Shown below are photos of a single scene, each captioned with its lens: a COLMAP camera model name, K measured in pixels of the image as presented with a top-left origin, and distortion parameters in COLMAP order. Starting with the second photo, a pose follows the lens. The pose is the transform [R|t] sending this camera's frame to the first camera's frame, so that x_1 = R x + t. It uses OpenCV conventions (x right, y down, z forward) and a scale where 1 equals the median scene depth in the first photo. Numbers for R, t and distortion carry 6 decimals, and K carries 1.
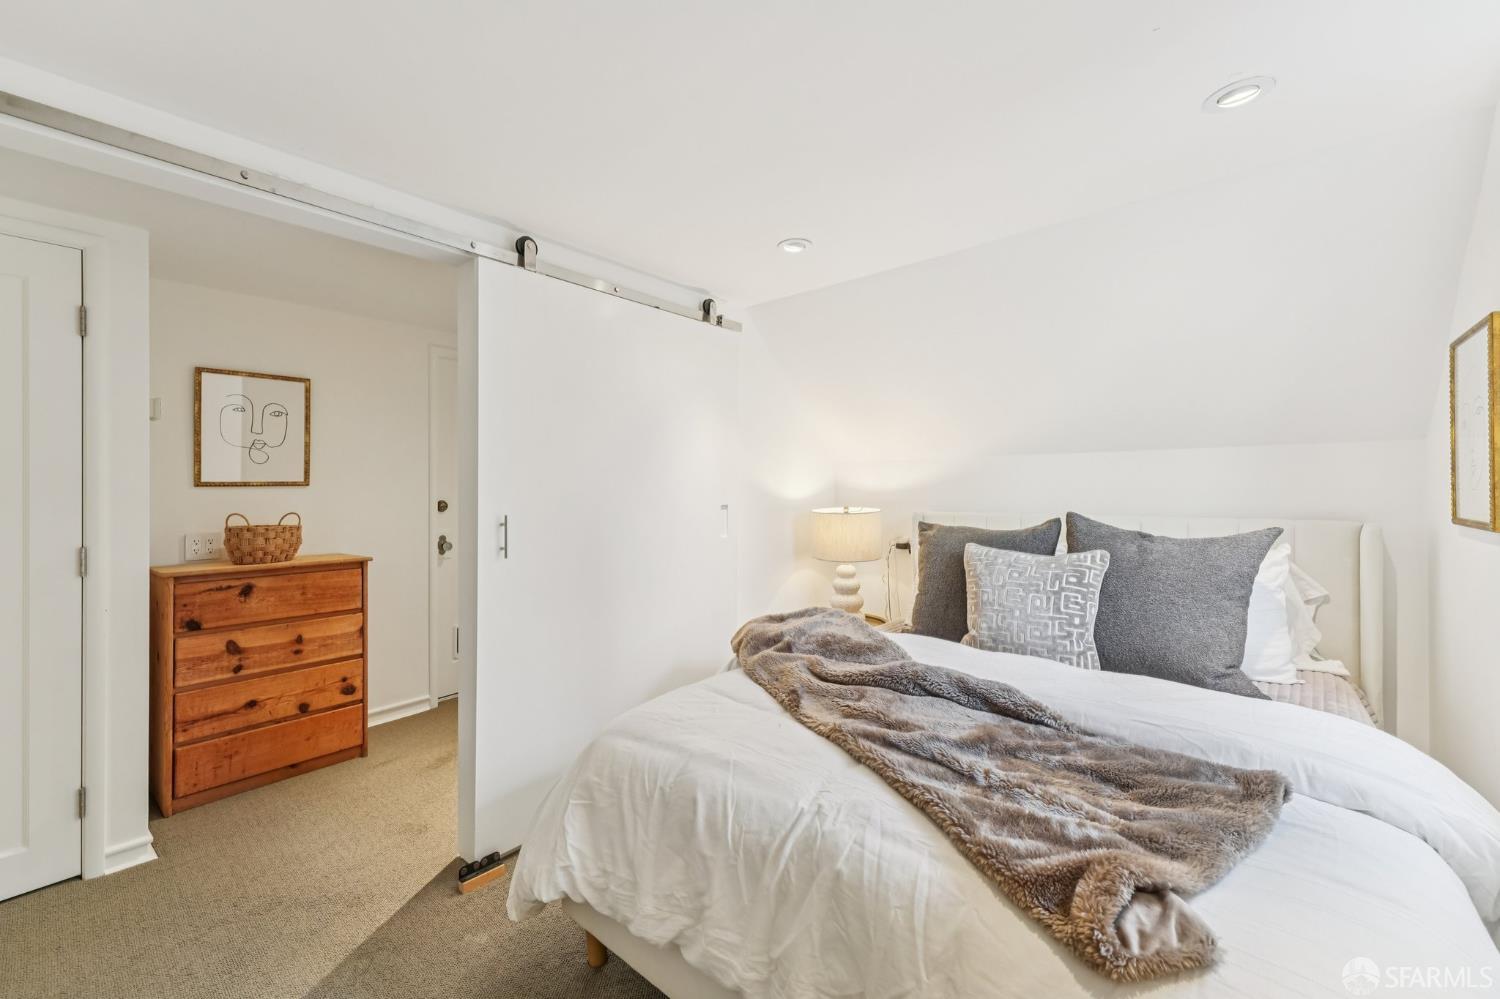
lens RADIAL K [[597.7, 0, 743.6], [0, 597.7, 485.1], [0, 0, 1]] dist [0.012021, -0.004107]
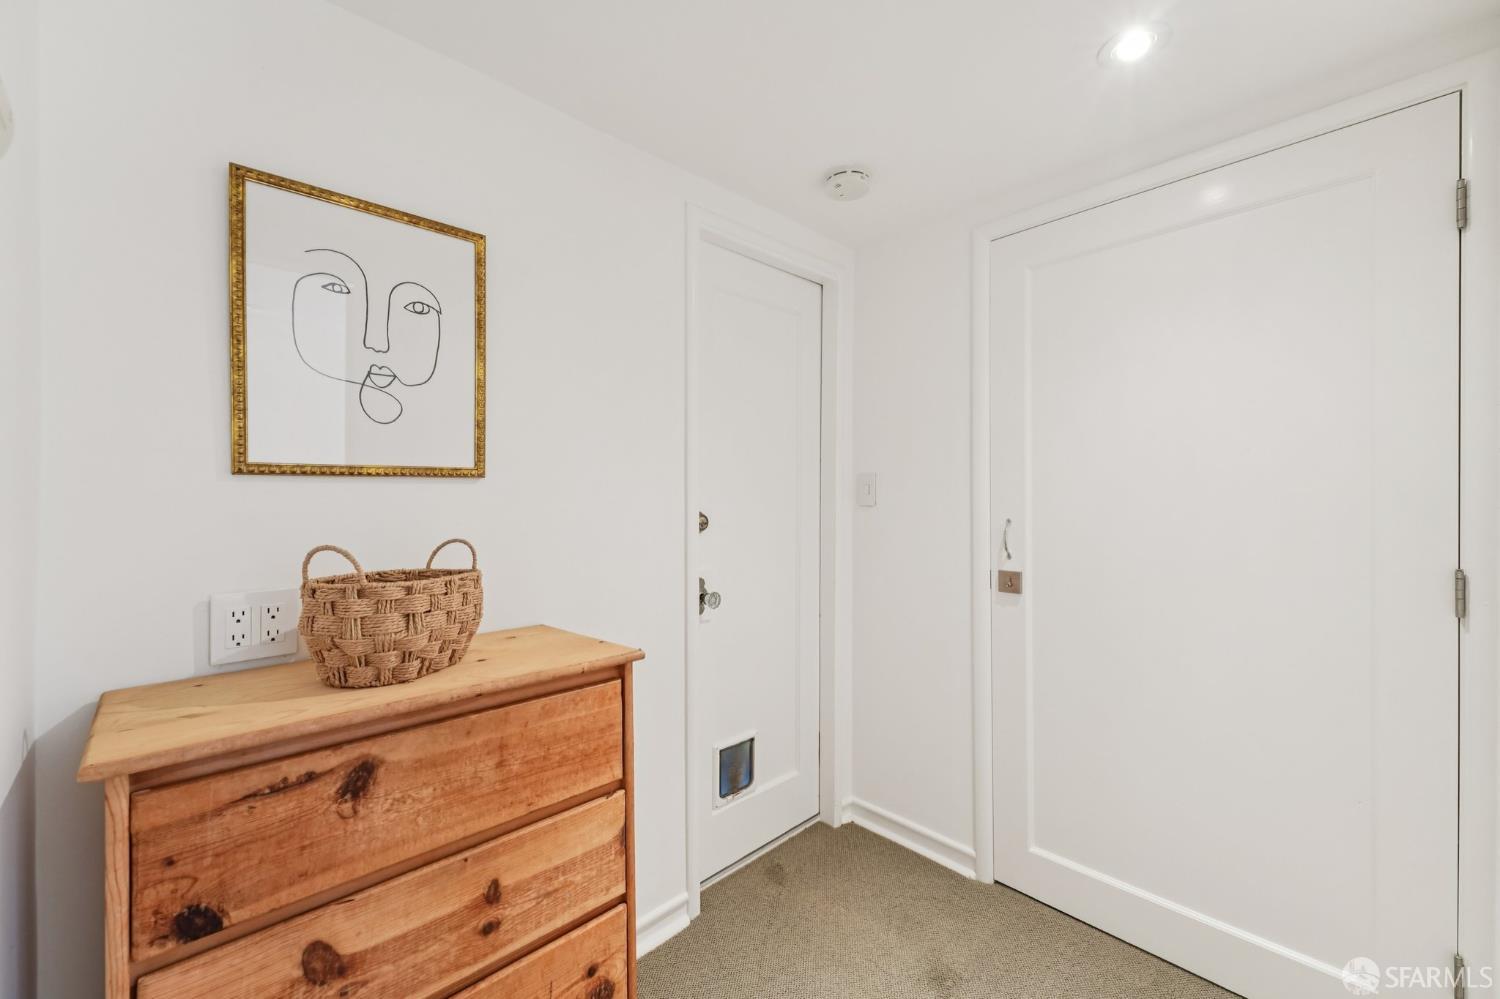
lens RADIAL K [[597.7, 0, 748.4], [0, 597.7, 503.7], [0, 0, 1]] dist [0.012021, -0.004107]
pose [[0.993951, -0.002317, -0.109803, -0.535652], [0.003400, 0.999947, 0.009678, 0.019031], [0.109774, -0.009993, 0.993906, 0.646977]]
